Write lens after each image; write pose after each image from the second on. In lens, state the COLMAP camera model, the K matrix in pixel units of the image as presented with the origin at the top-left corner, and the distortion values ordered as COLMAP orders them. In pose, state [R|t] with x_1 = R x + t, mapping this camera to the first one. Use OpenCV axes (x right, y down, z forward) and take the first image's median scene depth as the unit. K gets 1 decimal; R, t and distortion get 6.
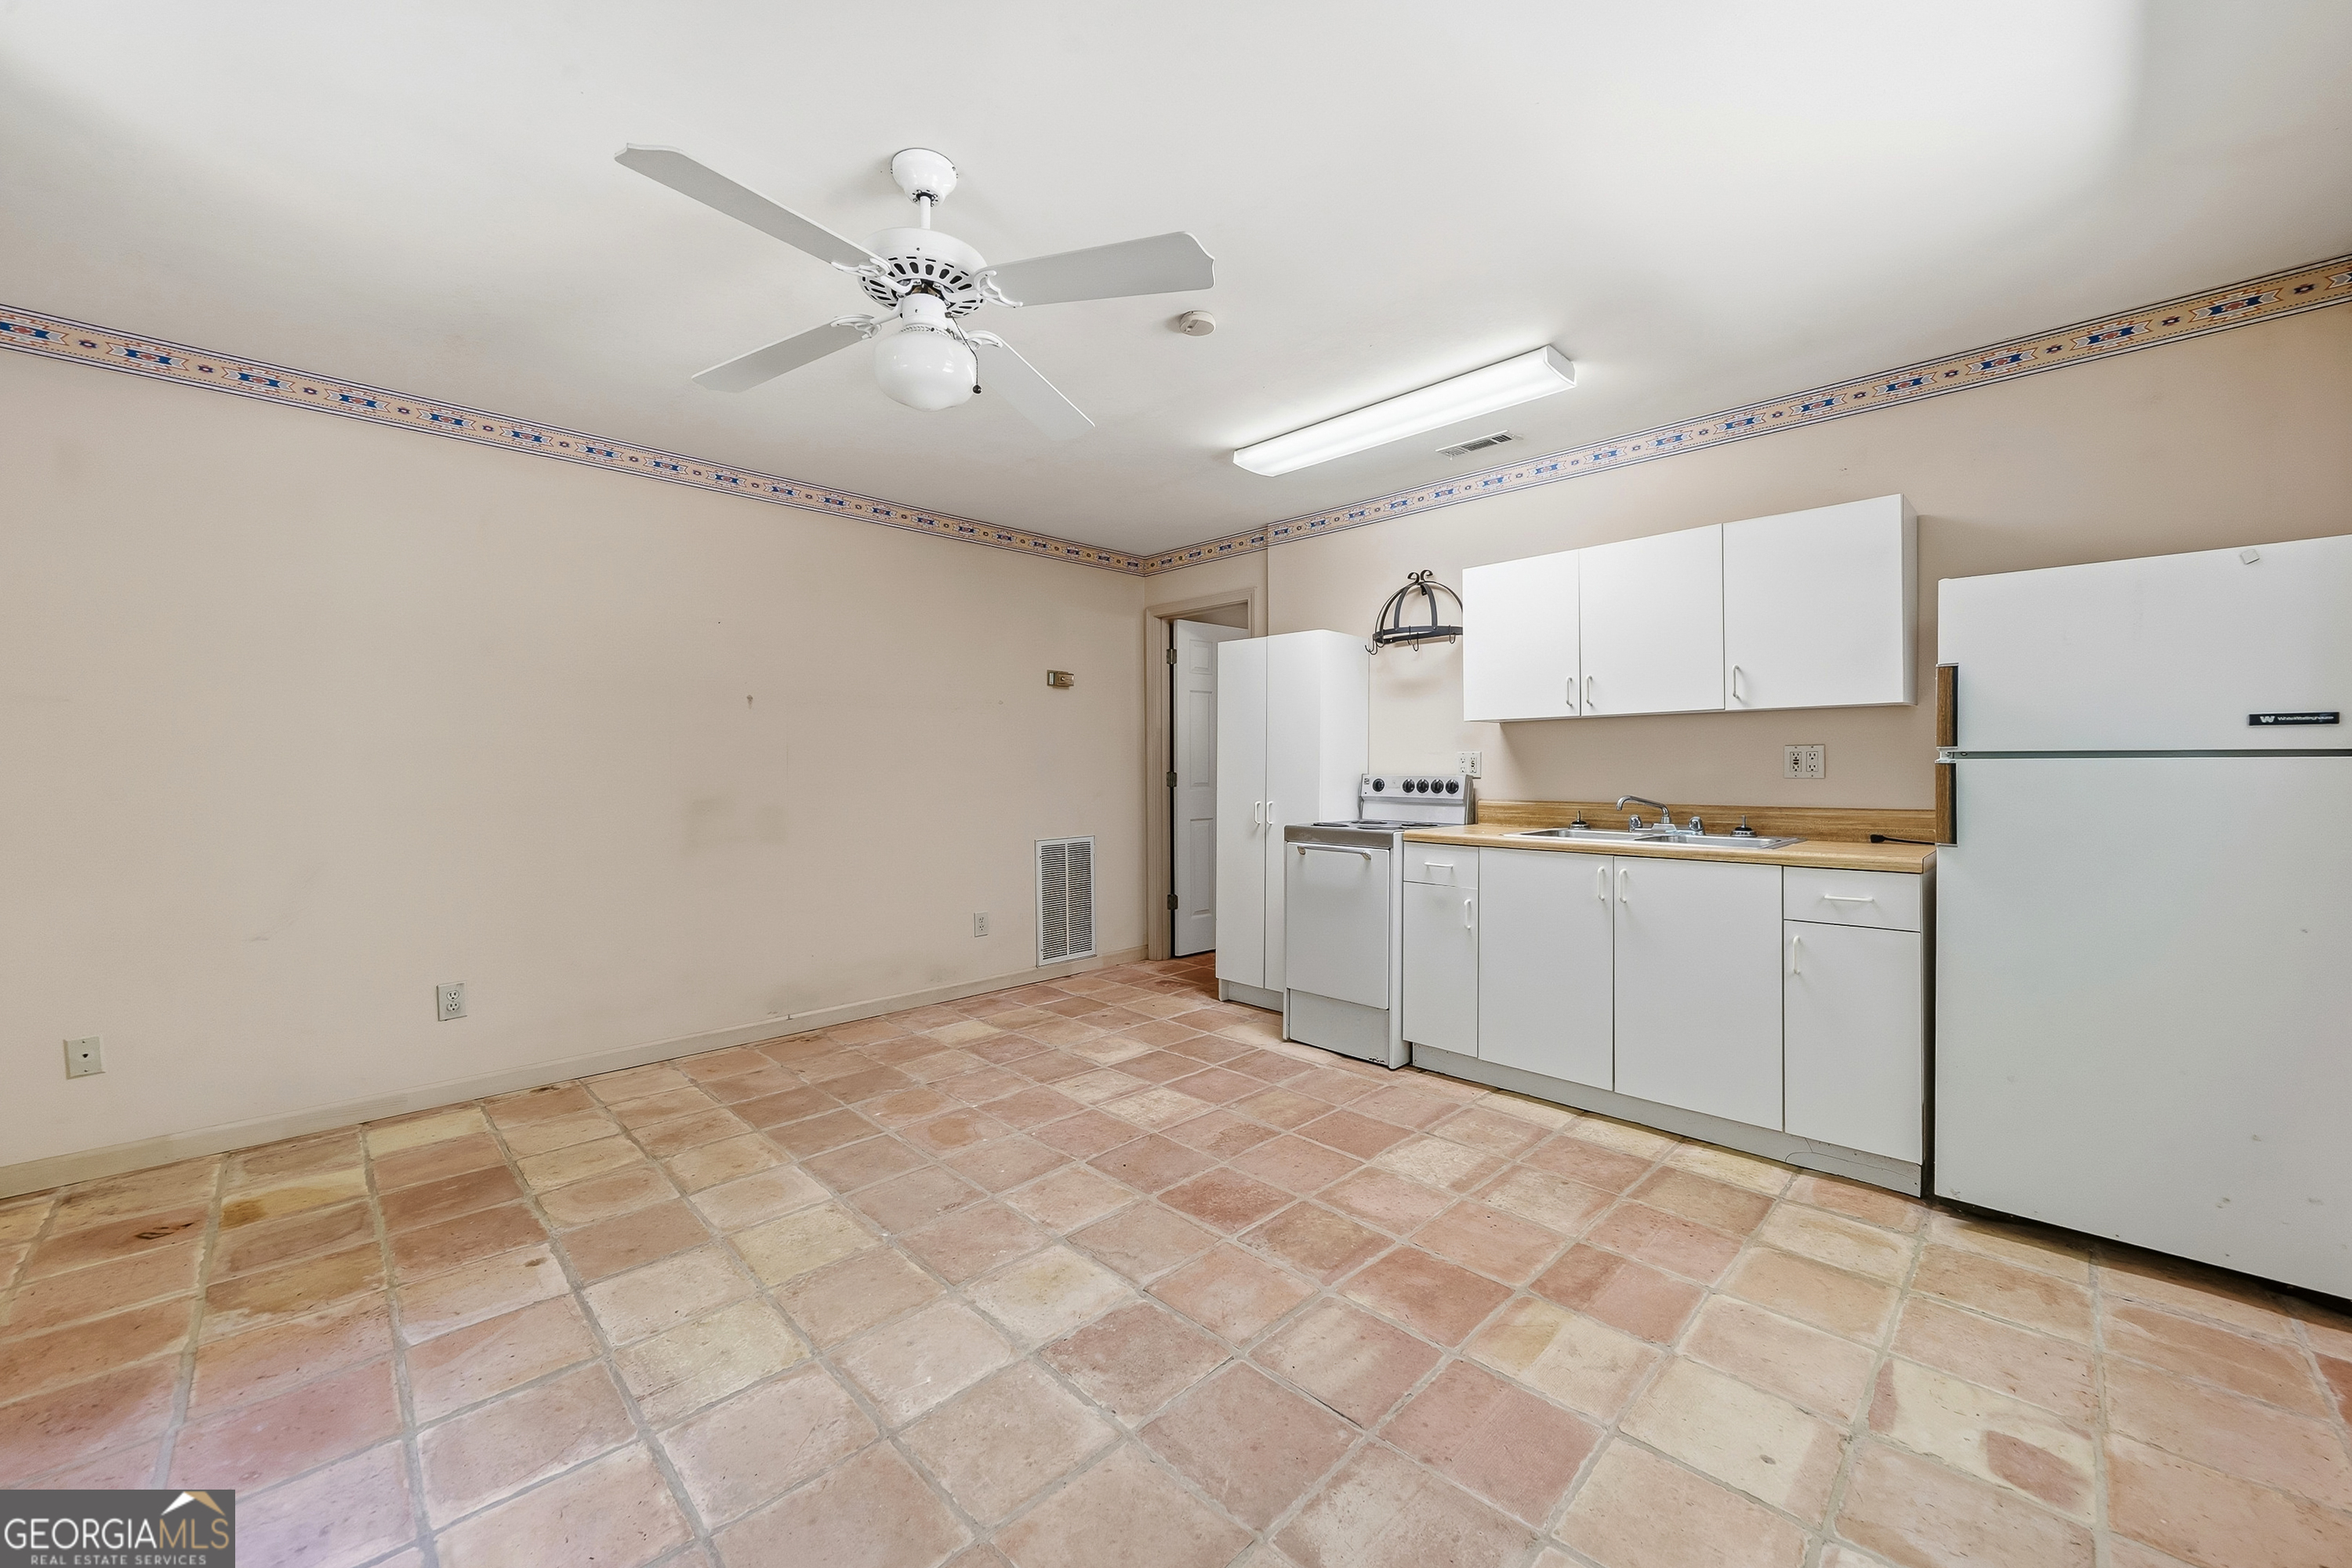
lens RADIAL K [[907.0, 0, 1183.3], [0, 907.0, 783.9], [0, 0, 1]] dist [-0.004185, -0.000240]
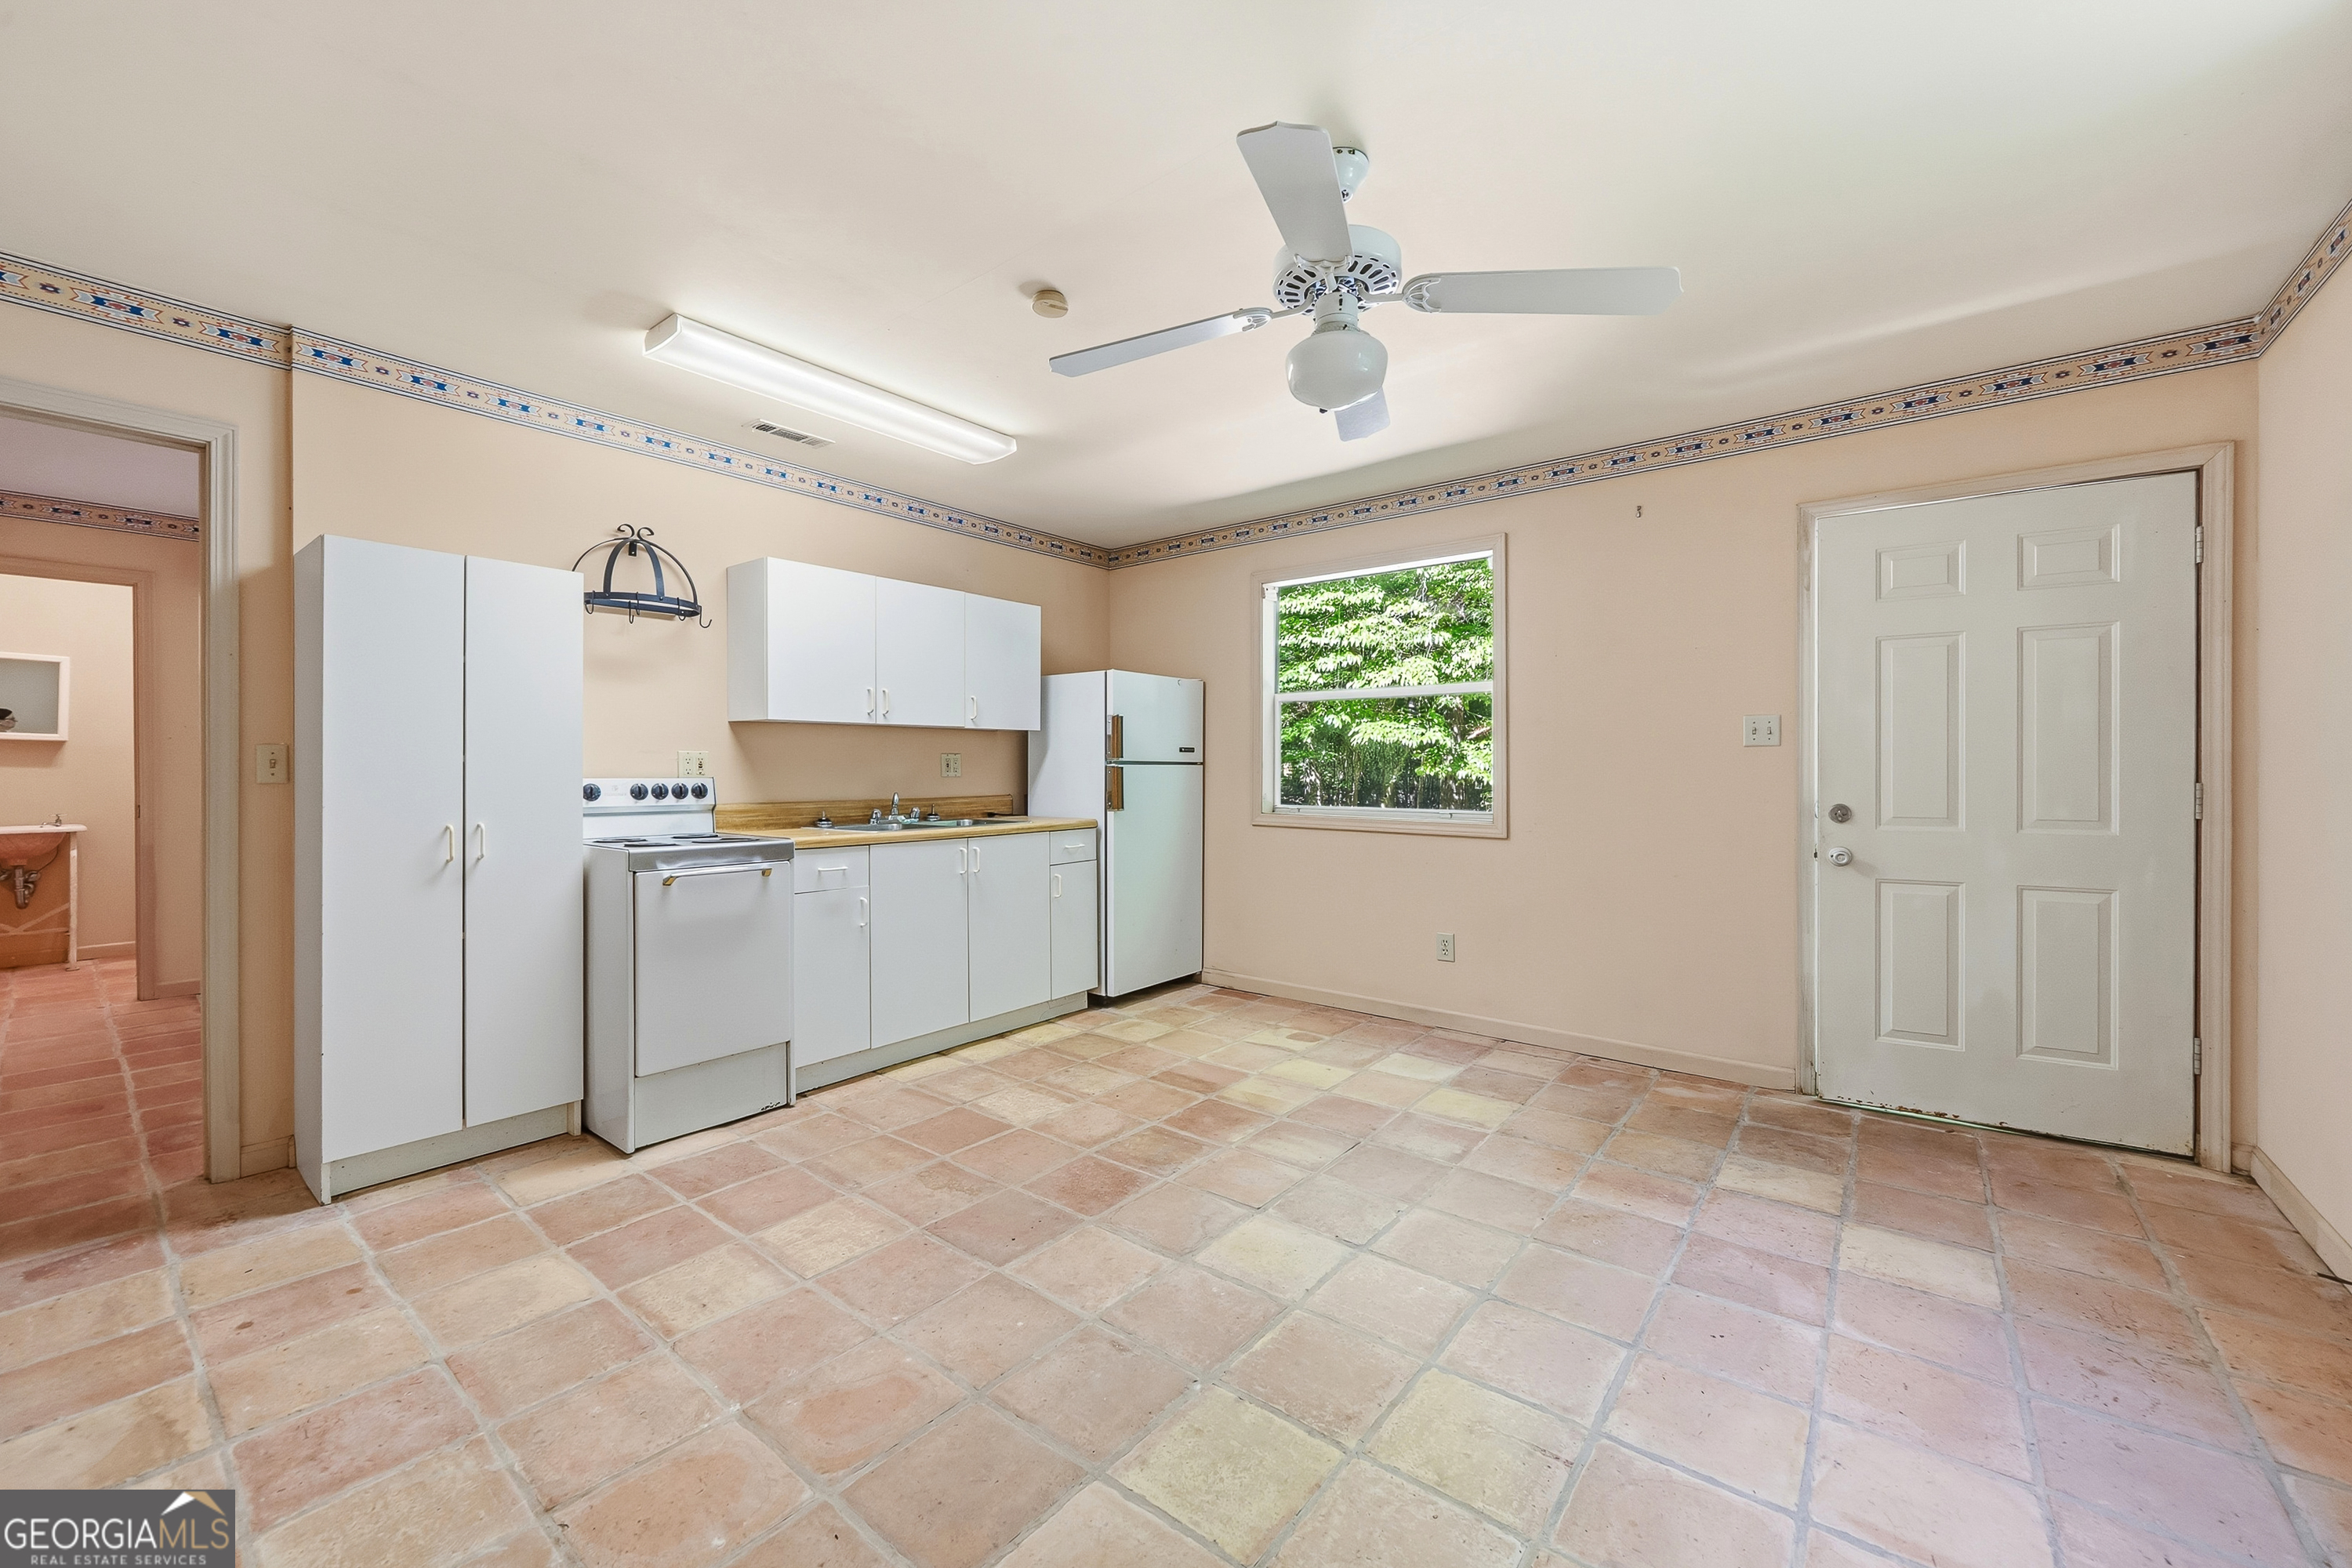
lens RADIAL K [[907.0, 0, 1183.3], [0, 907.0, 783.9], [0, 0, 1]] dist [-0.004185, -0.000240]
pose [[-0.119829, -0.014479, 0.992689, -0.870994], [0.018405, 0.999689, 0.016803, -0.013471], [-0.992624, 0.020284, -0.119525, 0.890958]]
